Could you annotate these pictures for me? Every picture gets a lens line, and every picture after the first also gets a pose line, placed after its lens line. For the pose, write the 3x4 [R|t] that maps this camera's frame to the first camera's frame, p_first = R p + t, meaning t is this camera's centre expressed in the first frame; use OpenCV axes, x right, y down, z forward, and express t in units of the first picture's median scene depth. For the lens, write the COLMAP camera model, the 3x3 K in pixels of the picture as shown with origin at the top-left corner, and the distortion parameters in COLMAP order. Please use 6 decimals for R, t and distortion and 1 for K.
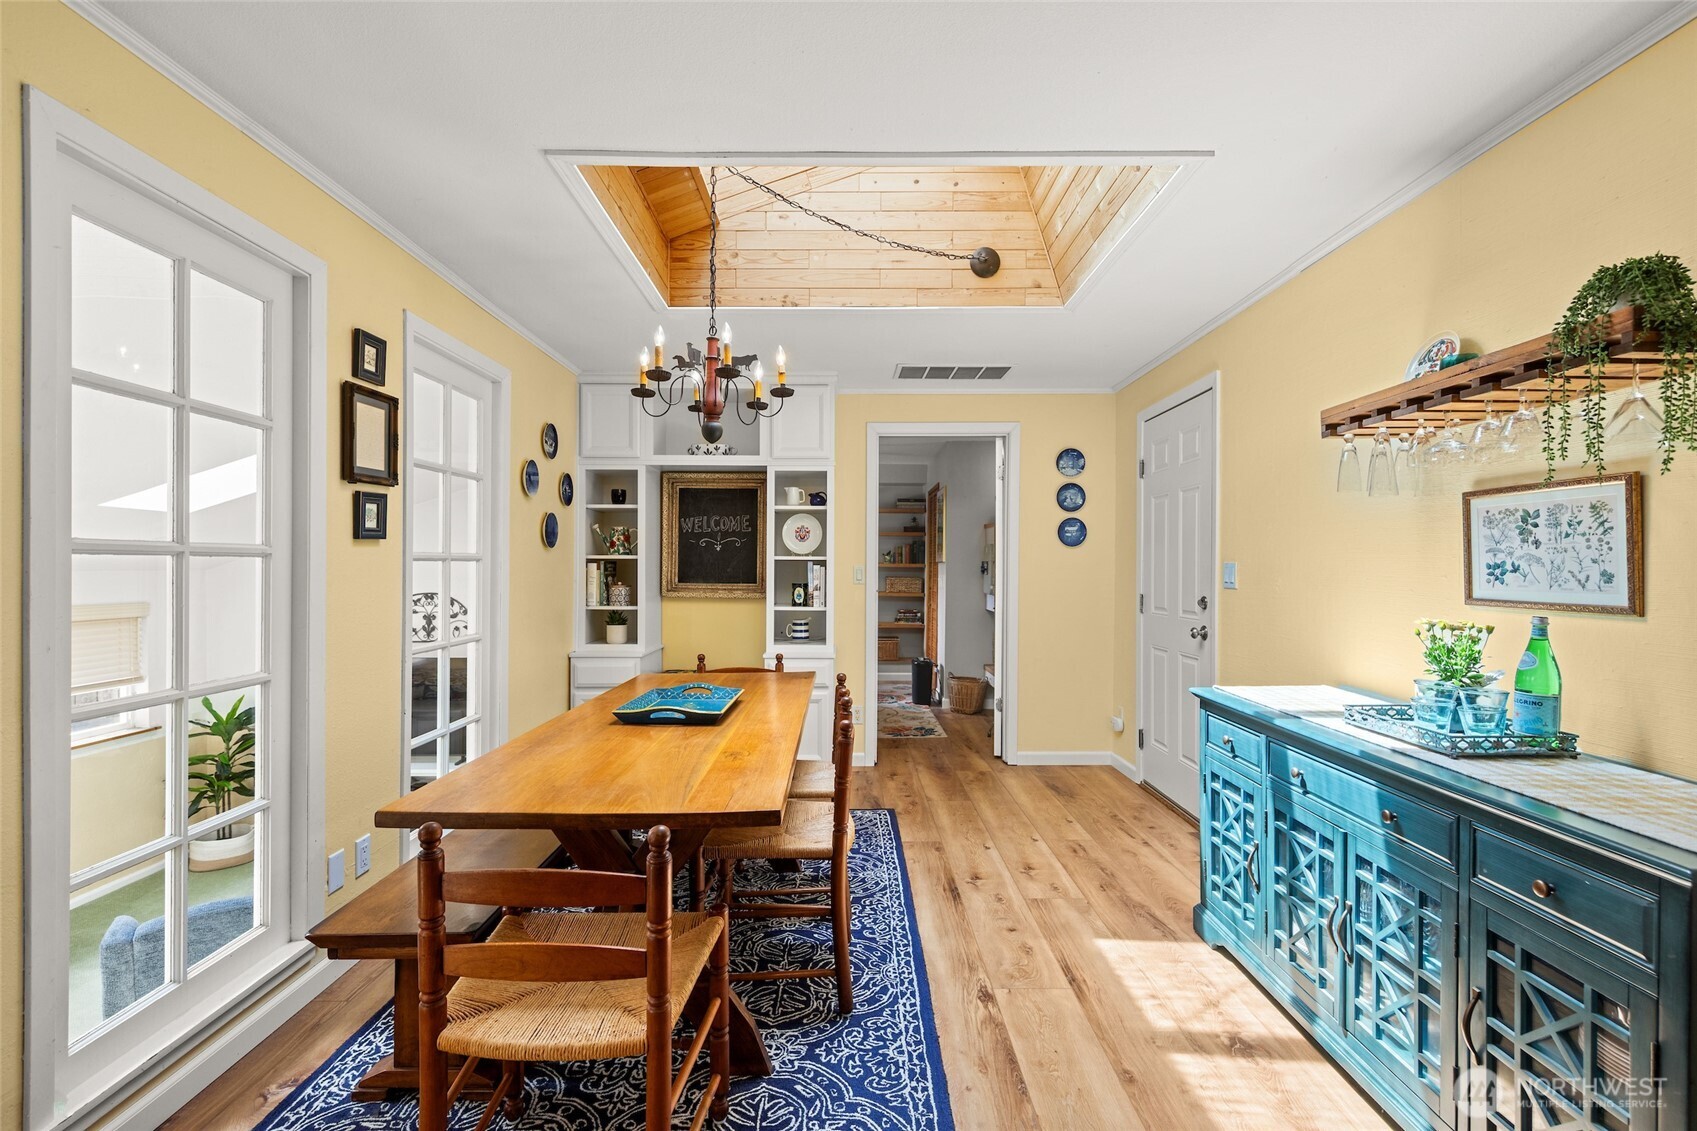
lens RADIAL K [[753.4, 0, 832.6], [0, 753.4, 567.4], [0, 0, 1]] dist [0.014660, -0.004914]
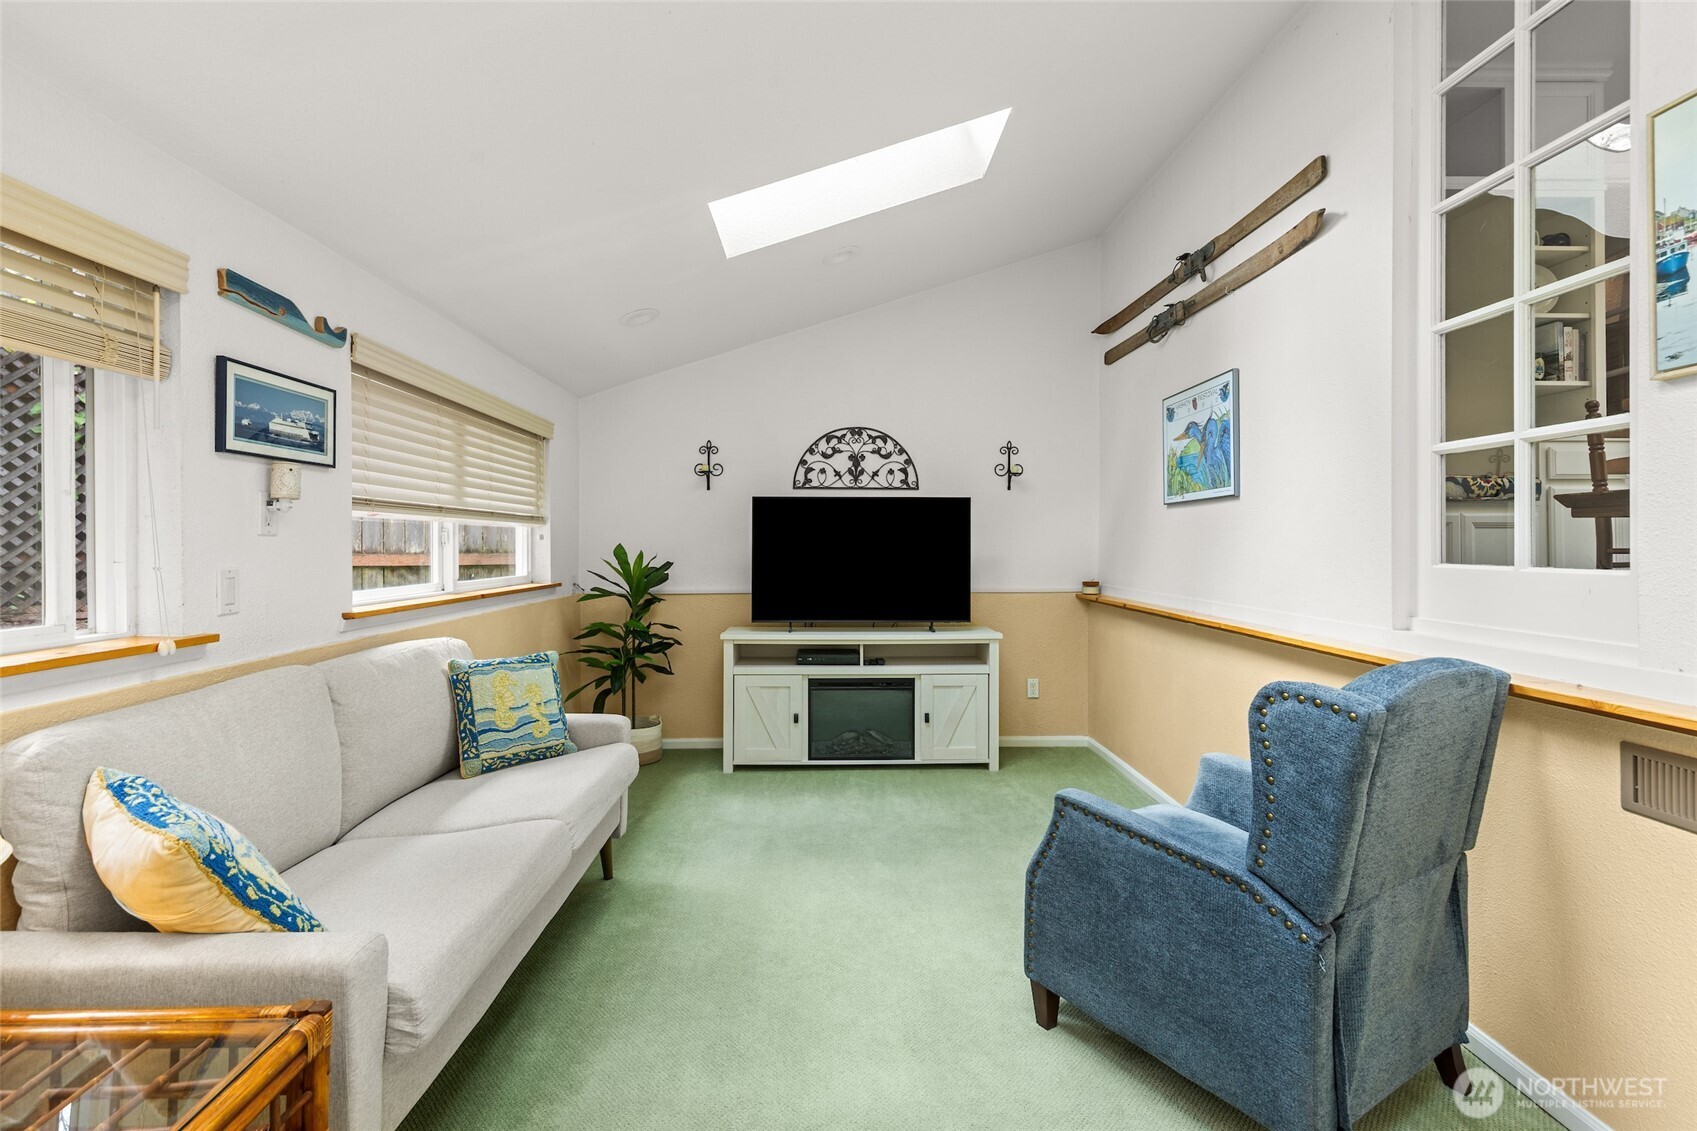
lens RADIAL K [[753.4, 0, 832.6], [0, 753.4, 567.4], [0, 0, 1]] dist [0.014660, -0.004914]
pose [[0.999200, -0.005576, 0.039600, -1.098770], [0.004374, 0.999529, 0.030379, 0.294694], [-0.039751, -0.030181, 0.998754, 0.358848]]
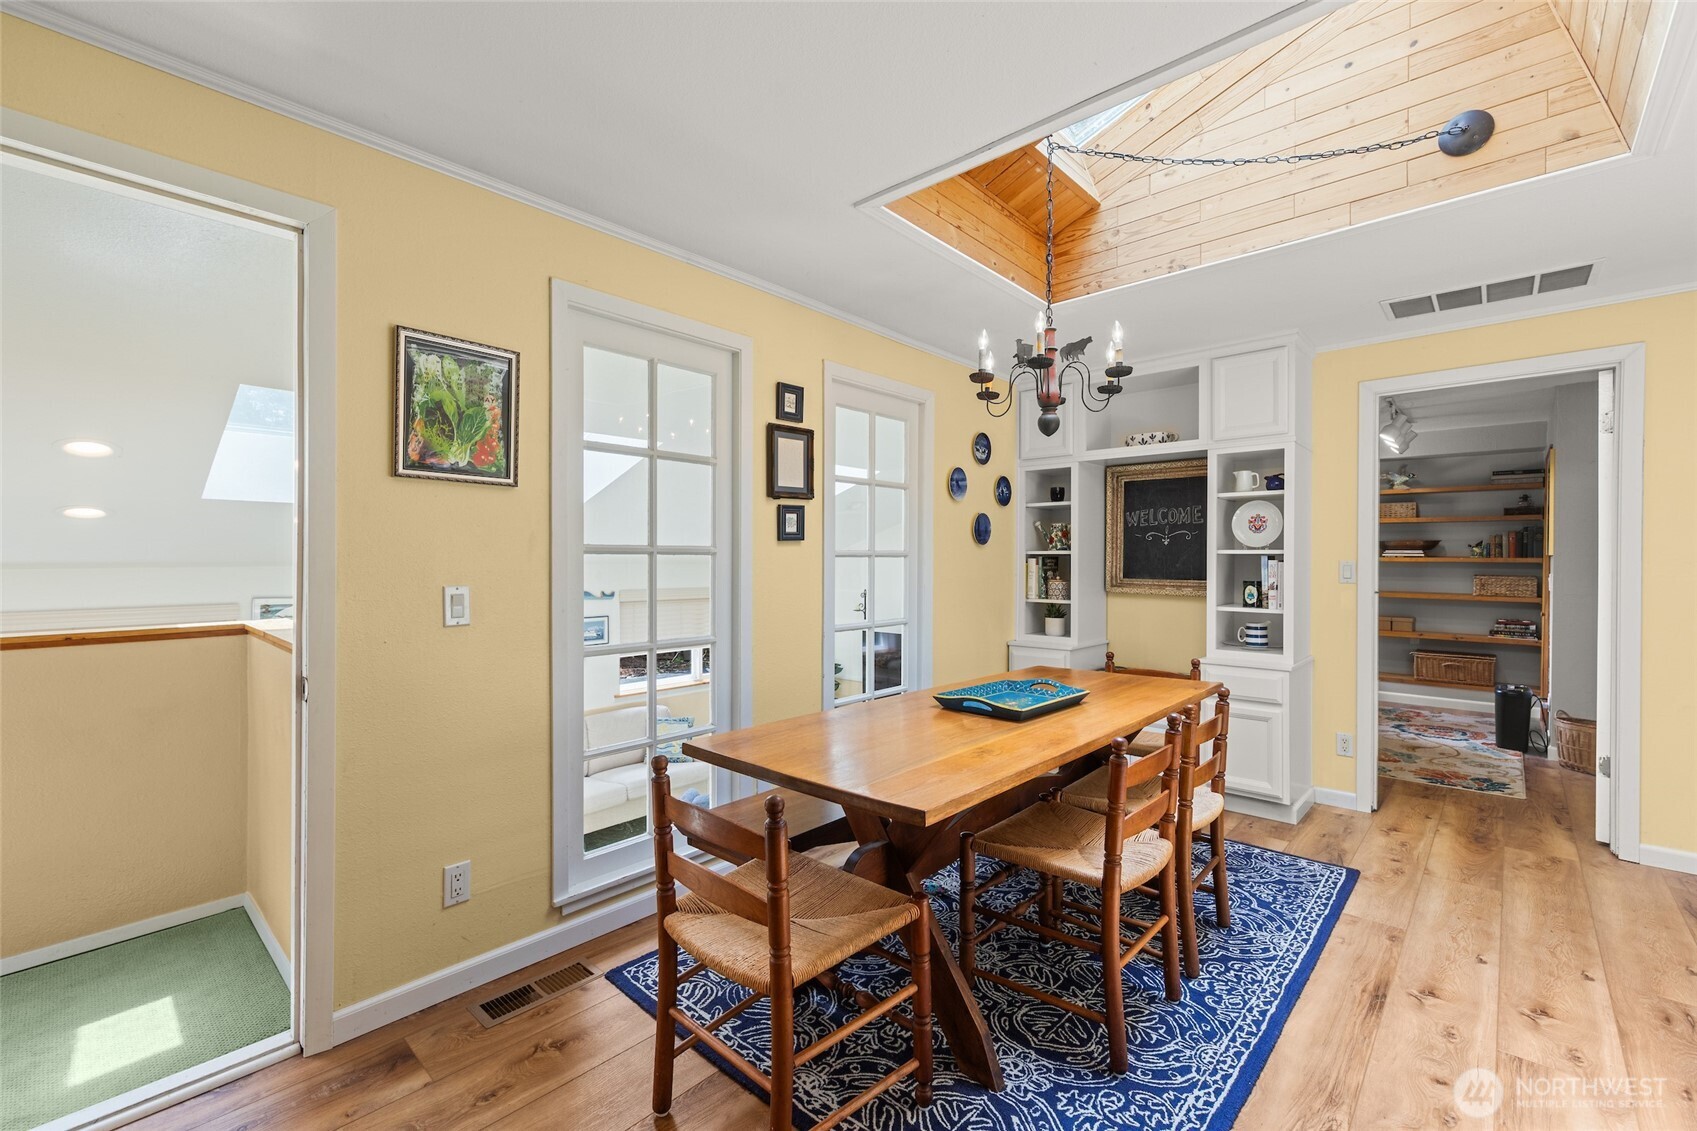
lens RADIAL K [[707.2, 0, 852.0], [0, 707.2, 562.1], [0, 0, 1]] dist [0.005335, 0.000103]
pose [[0.747682, 0.001216, -0.664056, 0.215383], [-0.001252, 0.999999, 0.000422, -0.000592], [0.664056, 0.000516, 0.747683, 0.118160]]
